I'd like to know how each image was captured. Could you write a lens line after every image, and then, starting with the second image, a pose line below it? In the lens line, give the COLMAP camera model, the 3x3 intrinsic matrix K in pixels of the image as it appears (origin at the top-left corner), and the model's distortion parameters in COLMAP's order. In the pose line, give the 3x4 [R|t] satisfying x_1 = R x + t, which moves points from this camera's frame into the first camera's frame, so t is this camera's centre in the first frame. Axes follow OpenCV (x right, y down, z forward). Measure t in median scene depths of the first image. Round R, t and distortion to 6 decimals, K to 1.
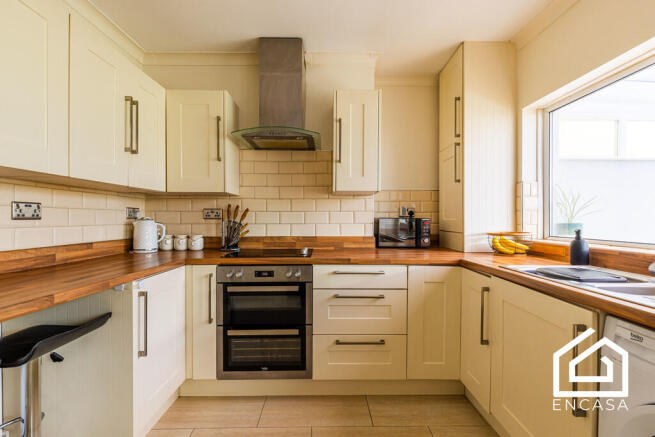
lens RADIAL K [[302.6, 0, 330.1], [0, 302.6, 219.3], [0, 0, 1]] dist [0.008047, -0.000915]
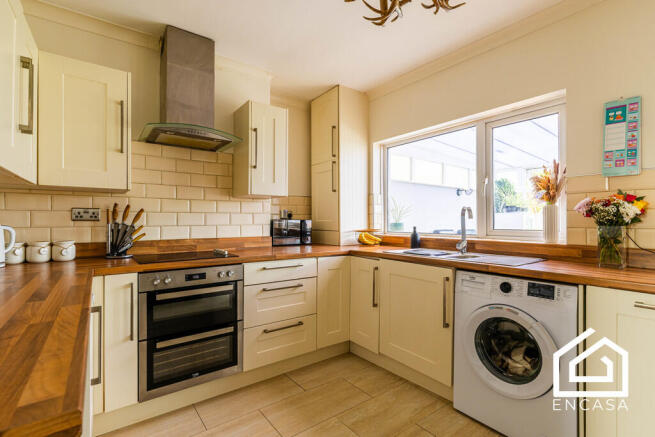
lens RADIAL K [[302.6, 0, 328.1], [0, 302.6, 219.2], [0, 0, 1]] dist [0.008047, -0.000915]
pose [[0.814506, 0.000969, 0.580154, -0.383105], [0.003374, 0.999974, -0.006408, 0.002768], [-0.580145, 0.007177, 0.814482, -0.035153]]
